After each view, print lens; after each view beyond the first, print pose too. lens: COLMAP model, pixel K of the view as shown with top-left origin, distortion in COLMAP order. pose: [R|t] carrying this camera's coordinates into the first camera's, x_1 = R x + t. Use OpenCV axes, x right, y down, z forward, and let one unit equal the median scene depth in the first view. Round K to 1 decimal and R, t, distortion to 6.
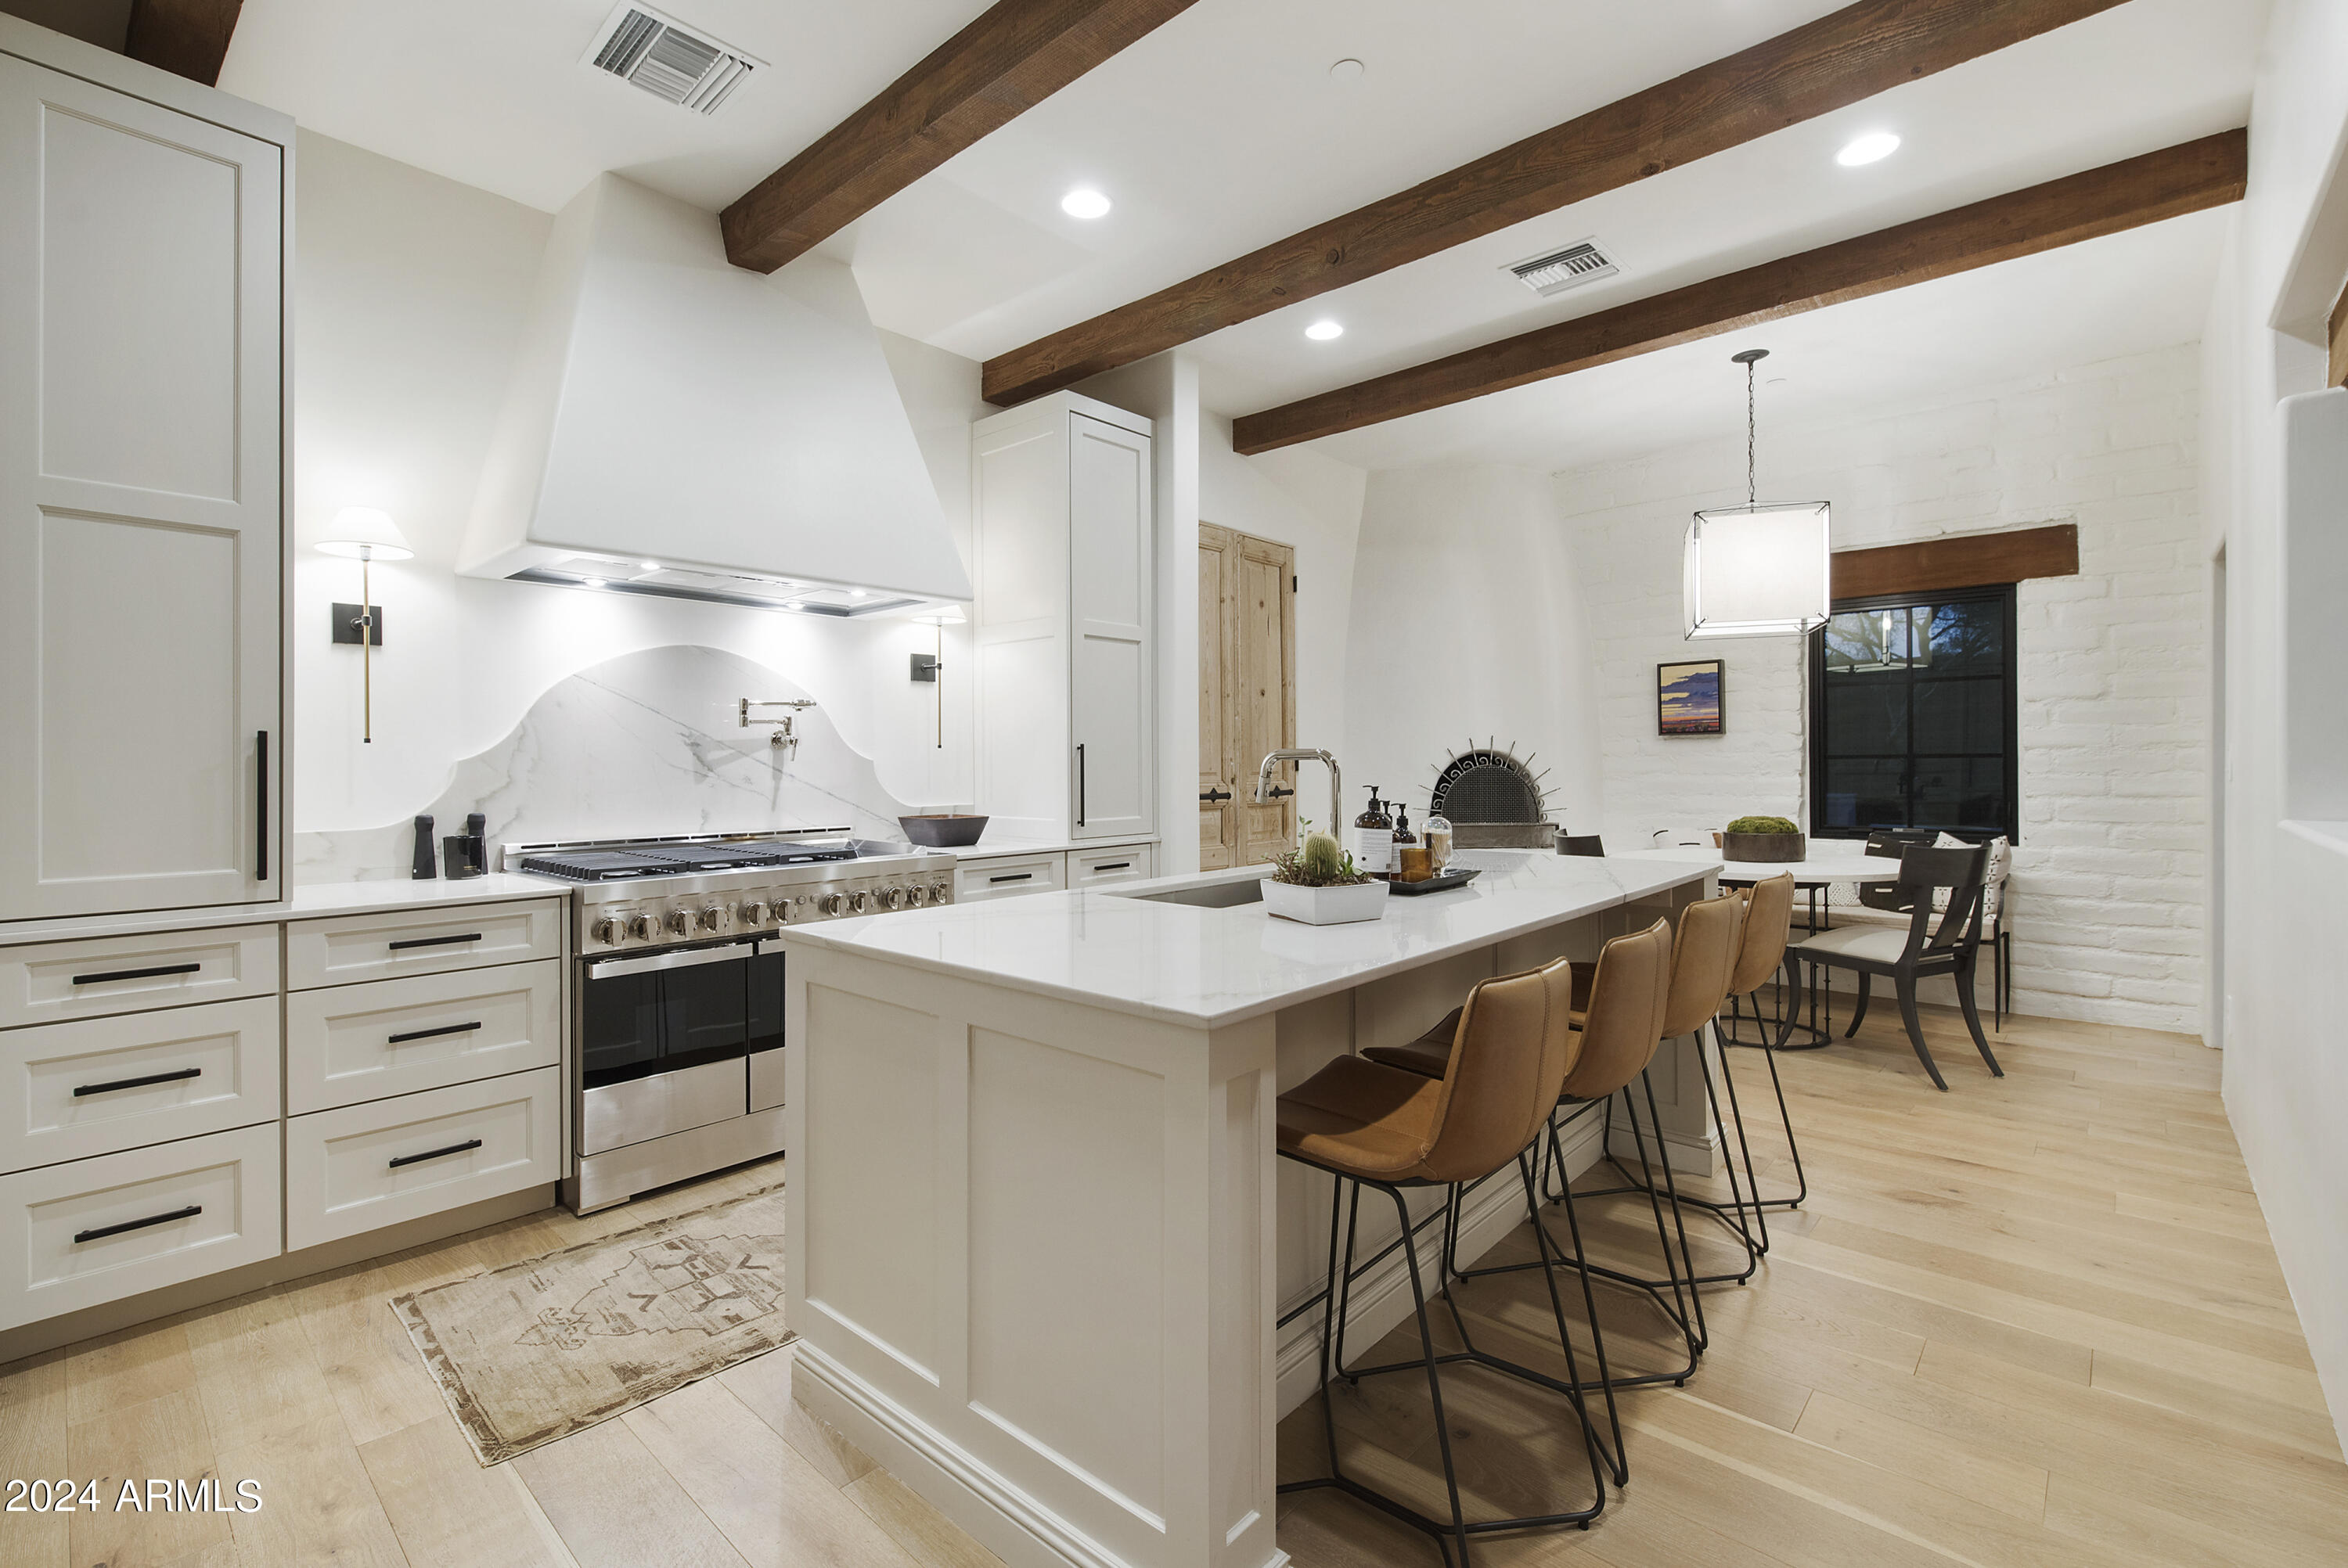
lens RADIAL K [[1043.2, 0, 1171.6], [0, 1043.2, 761.3], [0, 0, 1]] dist [0.000680, -0.000135]
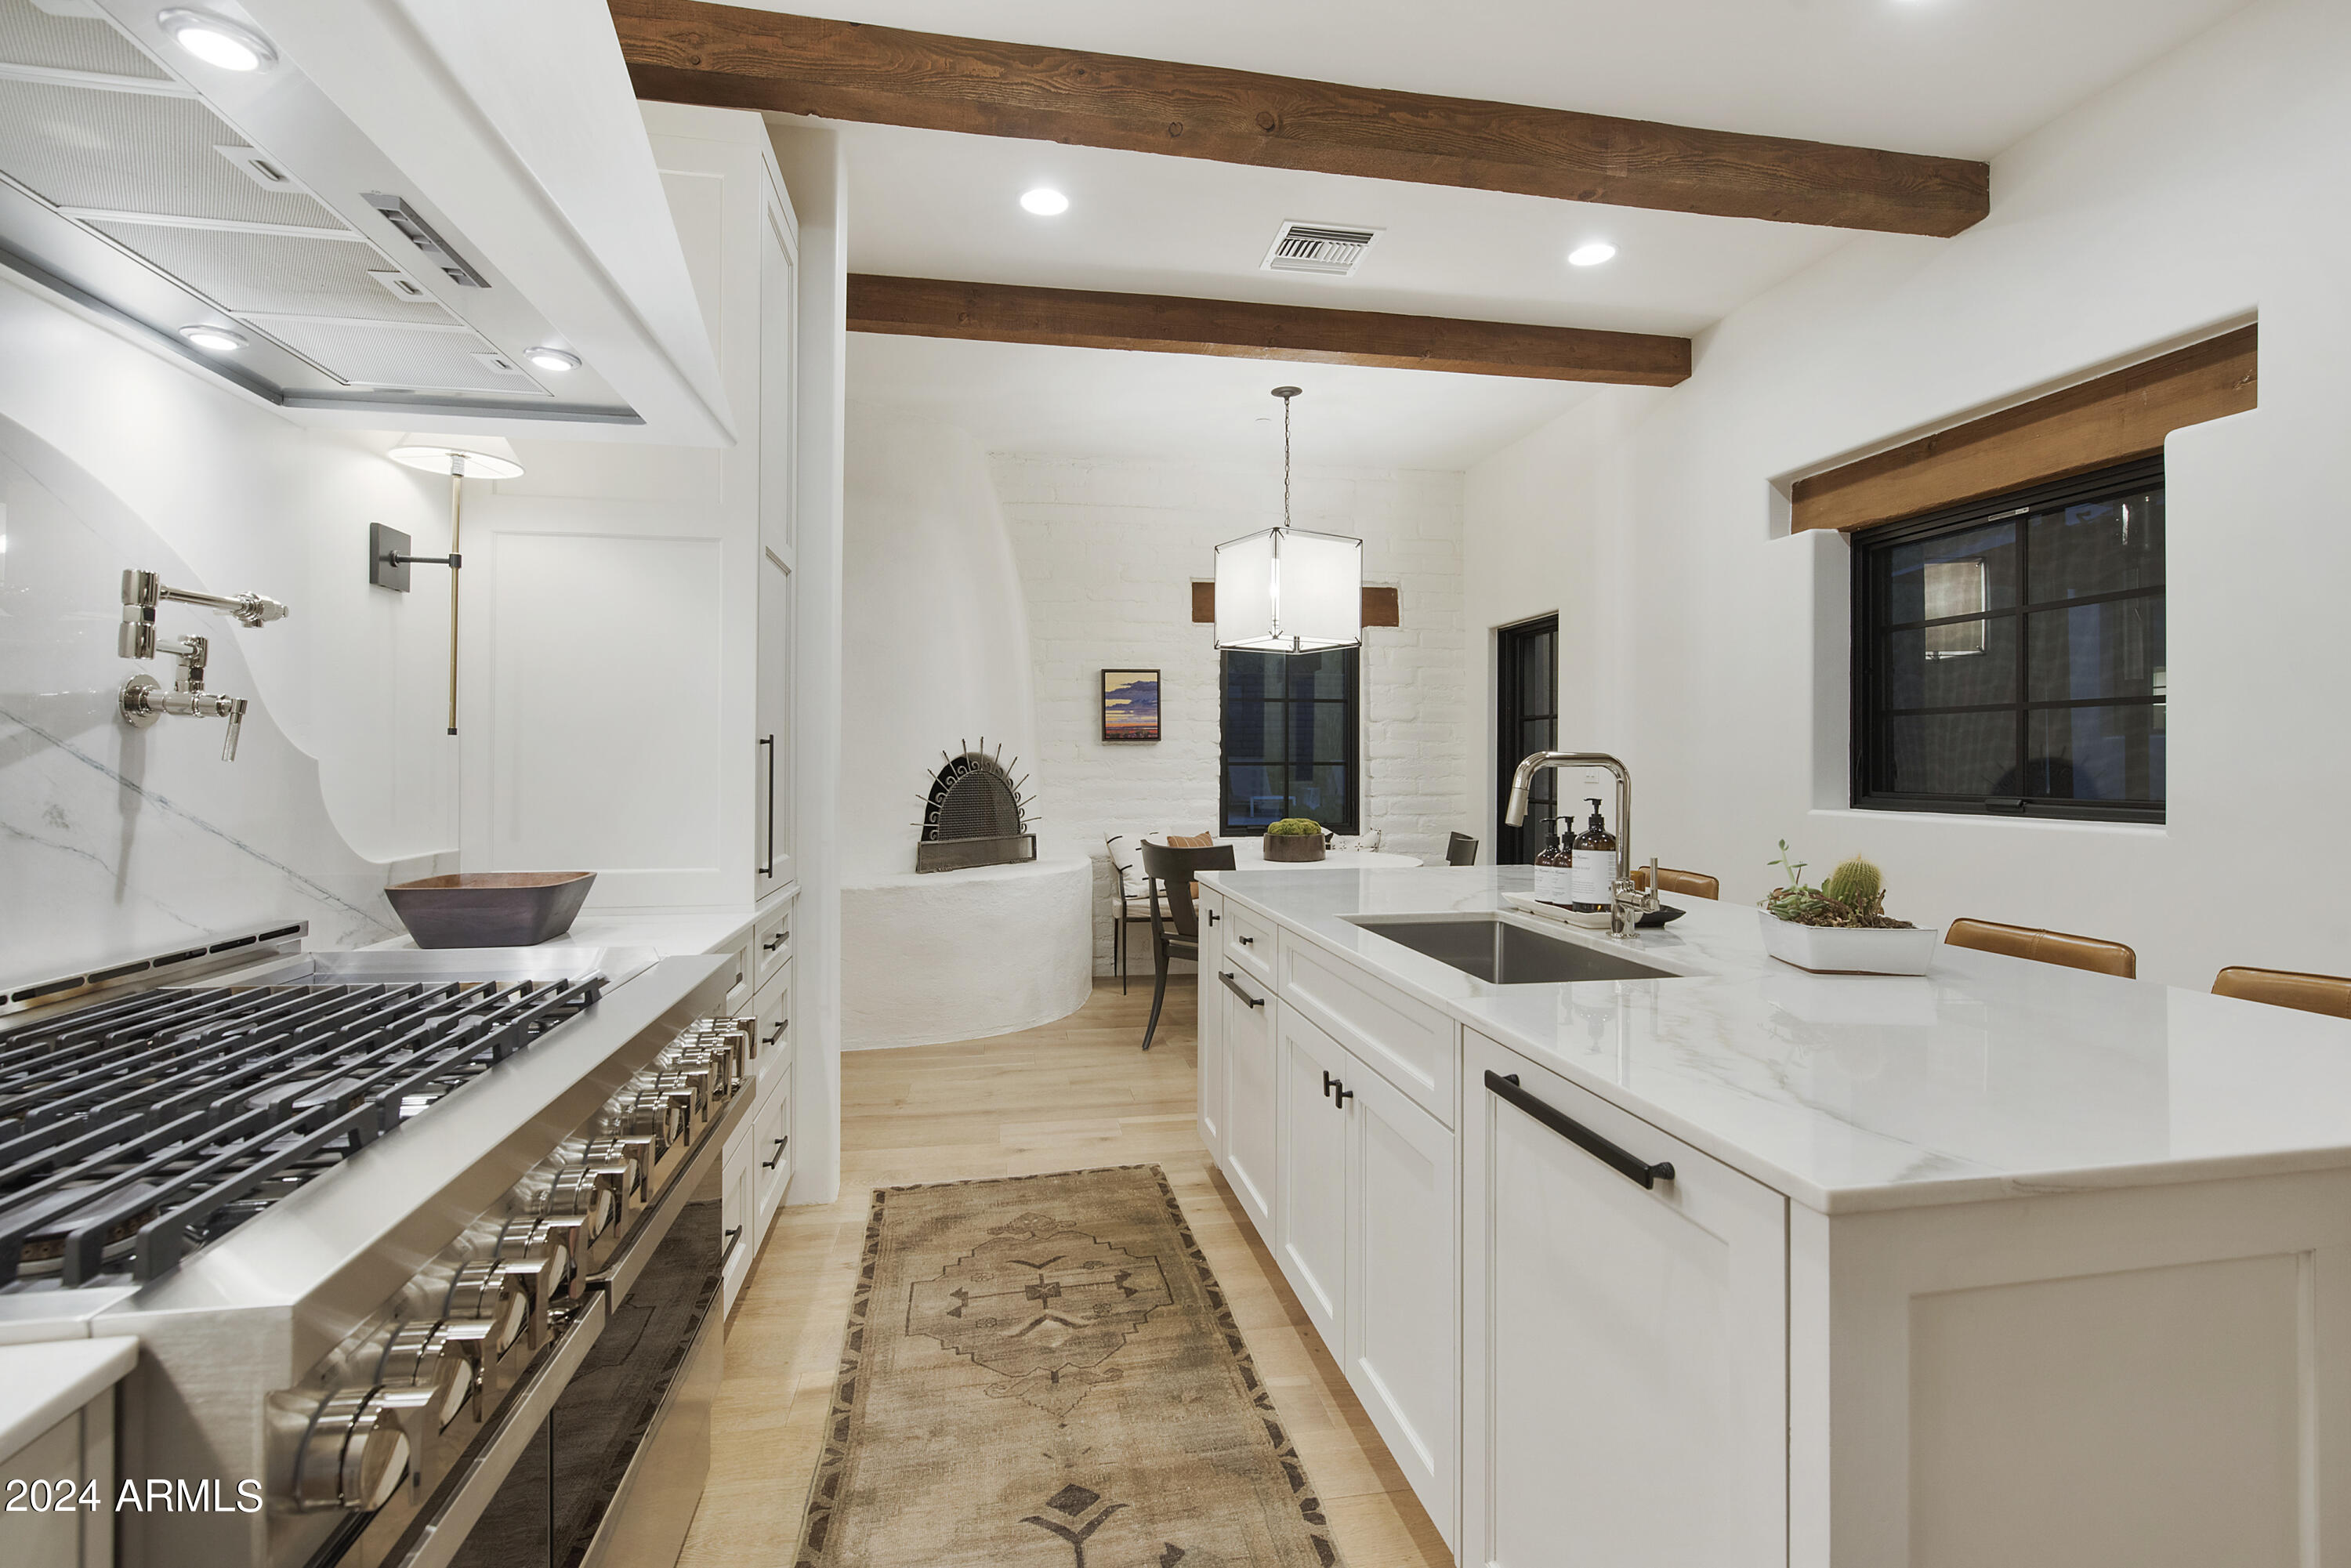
lens RADIAL K [[1063.5, 0, 1175.9], [0, 1063.5, 758.5], [0, 0, 1]] dist [-0.000548, -0.000064]
pose [[0.609888, 0.010130, 0.792423, -0.363483], [-0.005311, 0.999948, -0.008695, 0.000351], [-0.792470, 0.001095, 0.609910, 0.402586]]
